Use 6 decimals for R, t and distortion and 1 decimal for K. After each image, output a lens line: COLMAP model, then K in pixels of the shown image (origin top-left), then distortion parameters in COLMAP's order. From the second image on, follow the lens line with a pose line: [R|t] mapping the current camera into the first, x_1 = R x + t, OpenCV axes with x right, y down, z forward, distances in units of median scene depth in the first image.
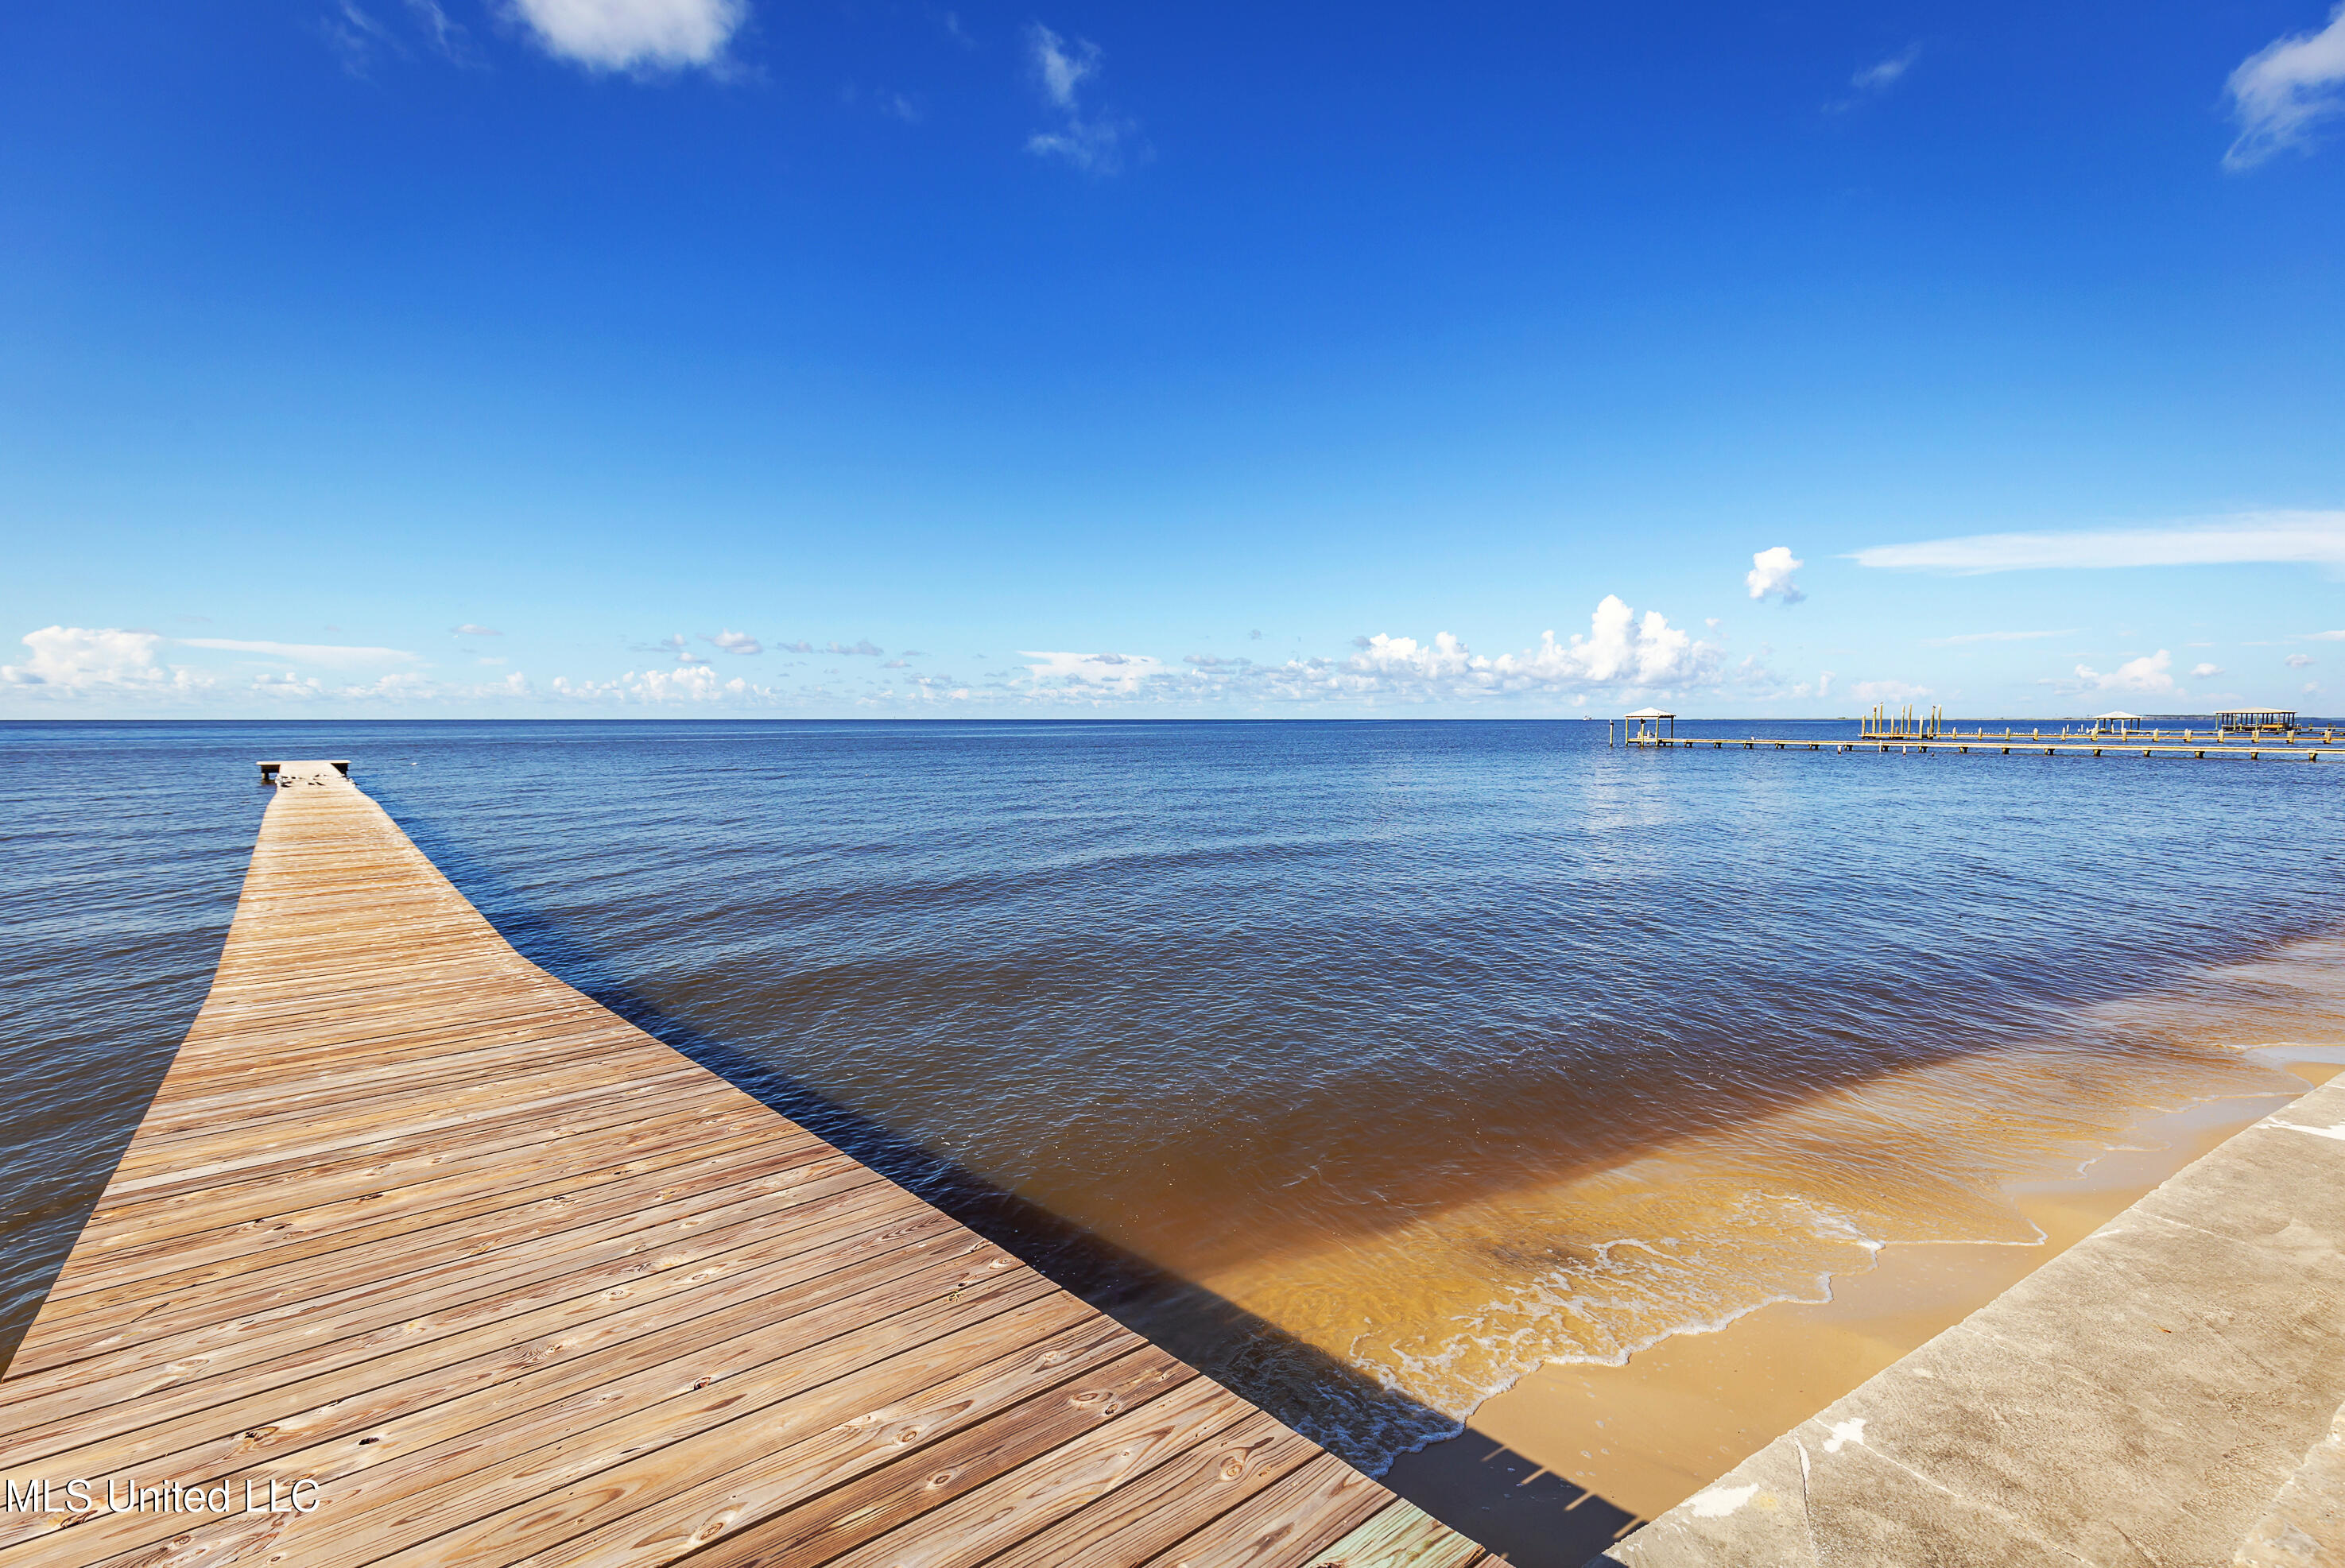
lens RADIAL K [[1070.9, 0, 1168.2], [0, 1070.9, 776.3], [0, 0, 1]] dist [0.004600, -0.000033]
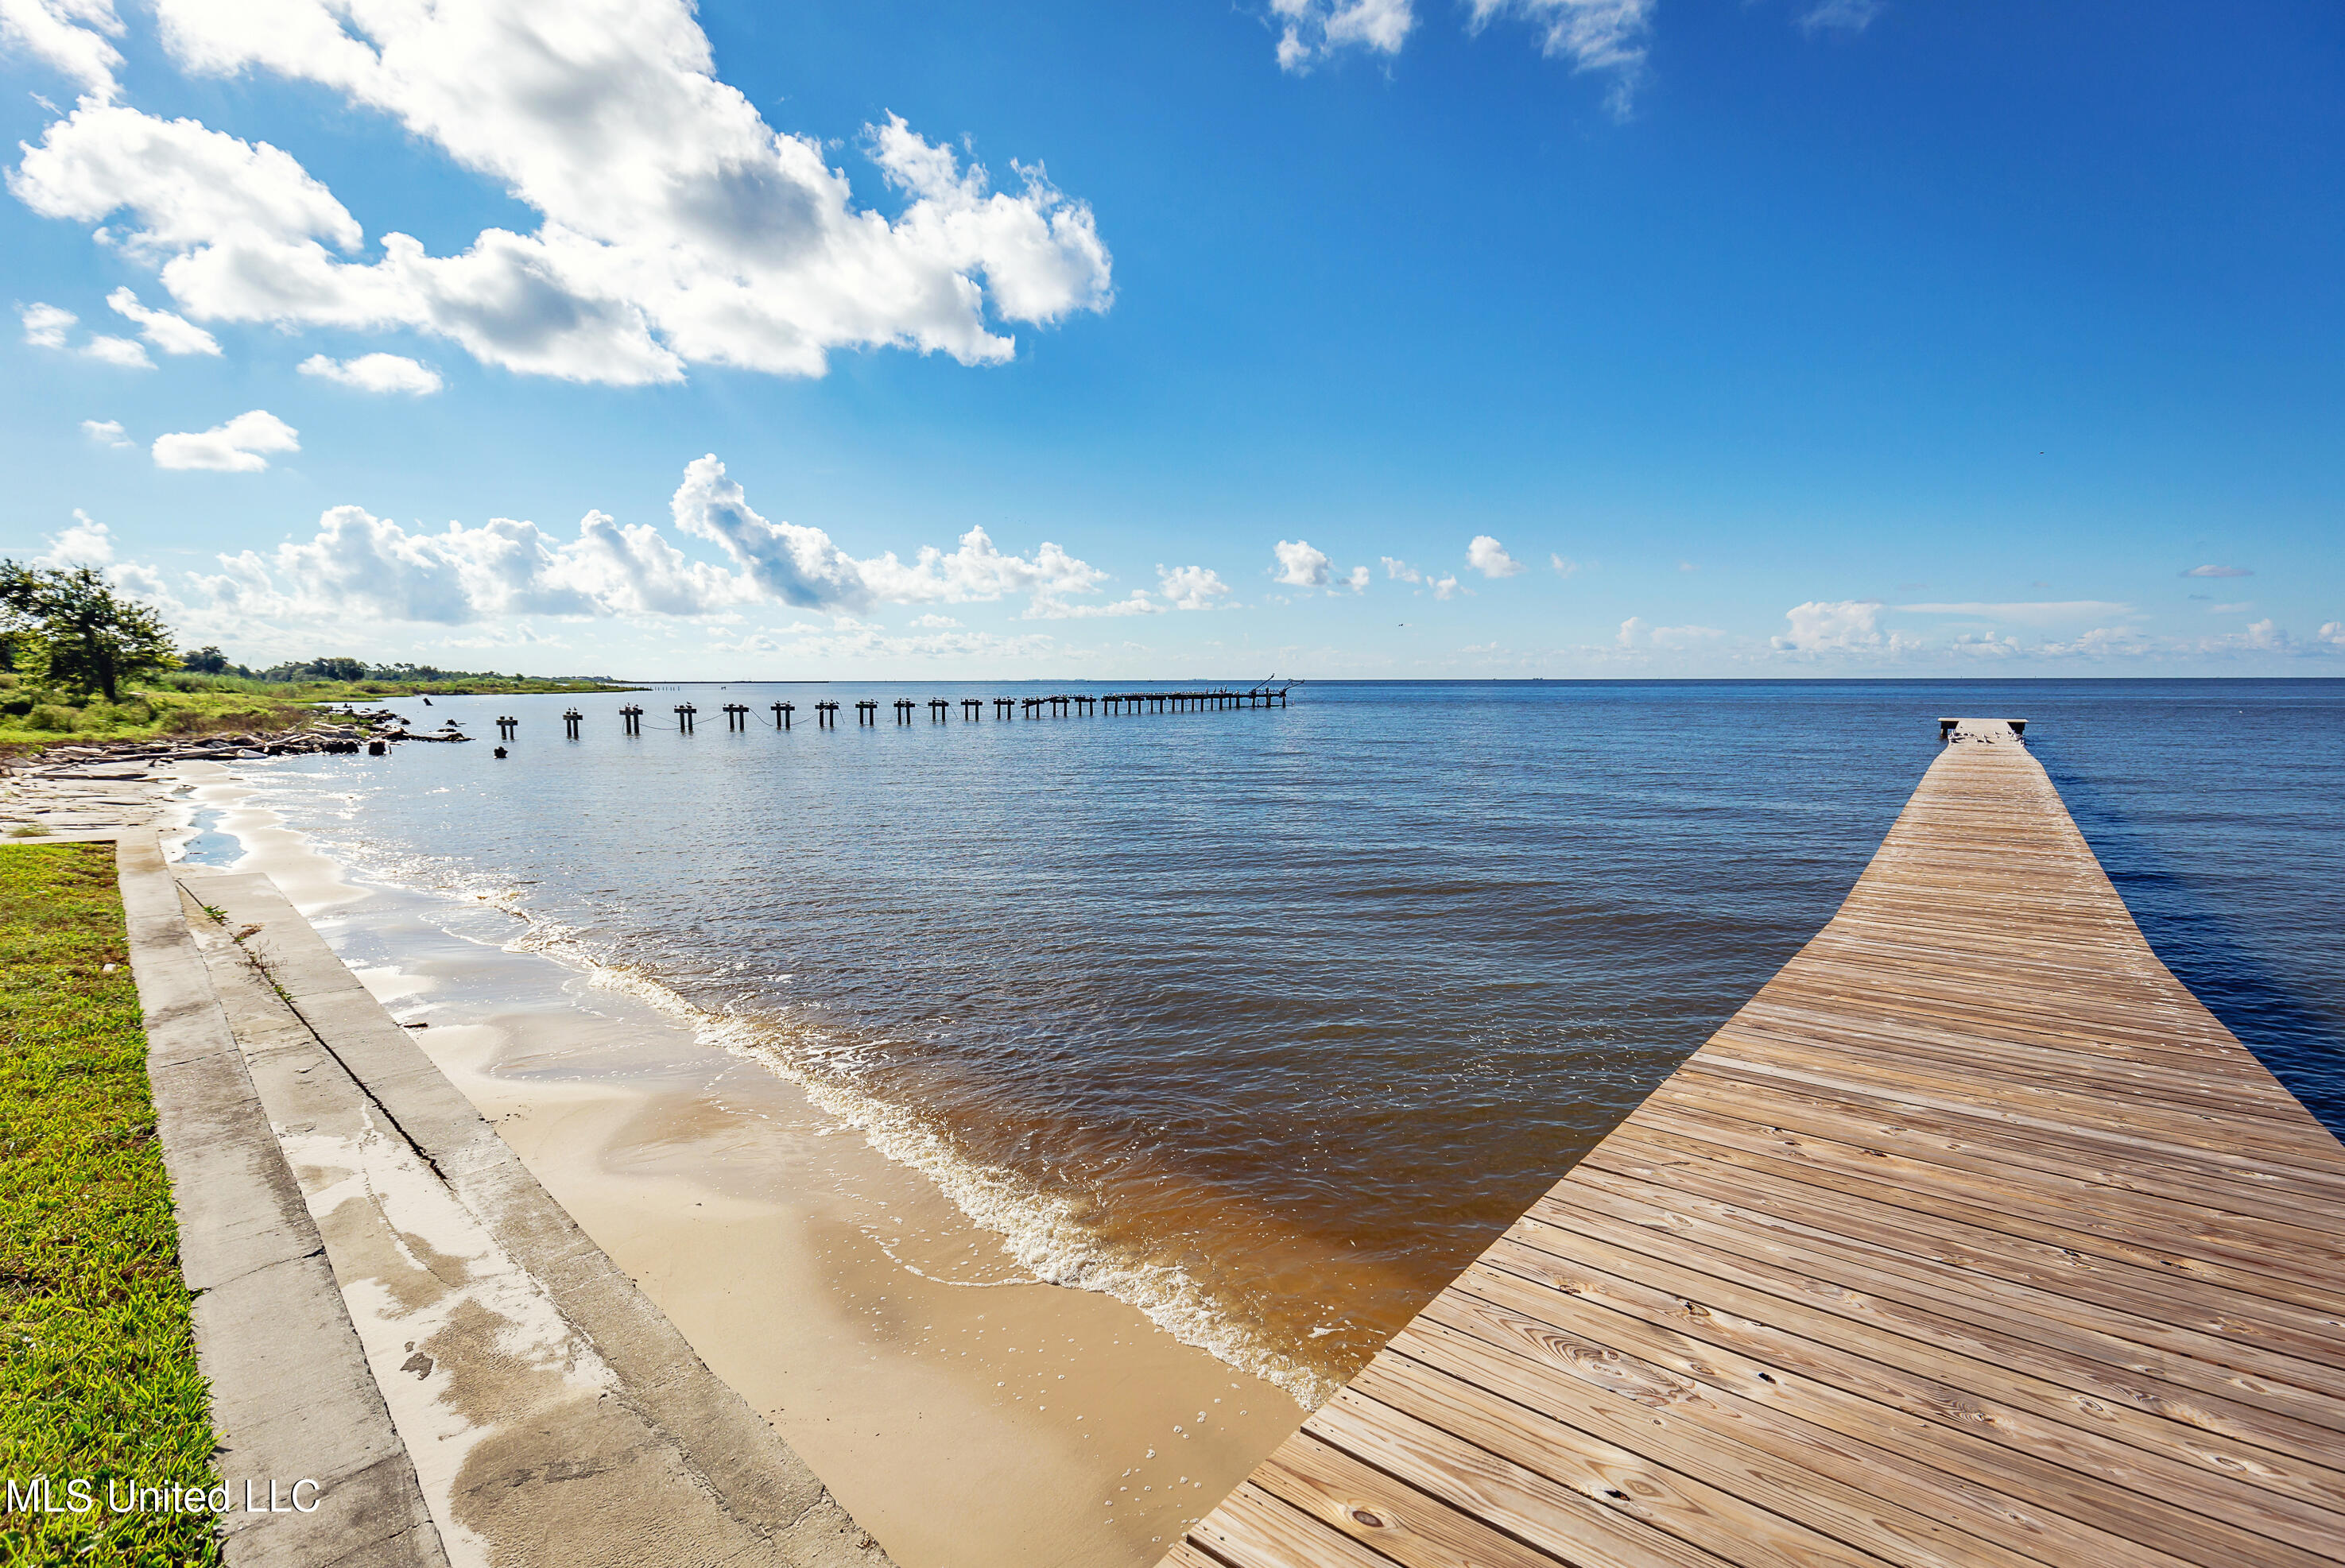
lens RADIAL K [[1070.9, 0, 1168.2], [0, 1070.9, 776.3], [0, 0, 1]] dist [0.004600, -0.000033]
pose [[0.228665, 0.088447, -0.969479, 0.031607], [-0.052068, 0.995550, 0.078544, 0.001916], [0.972112, 0.032519, 0.232253, 0.106636]]
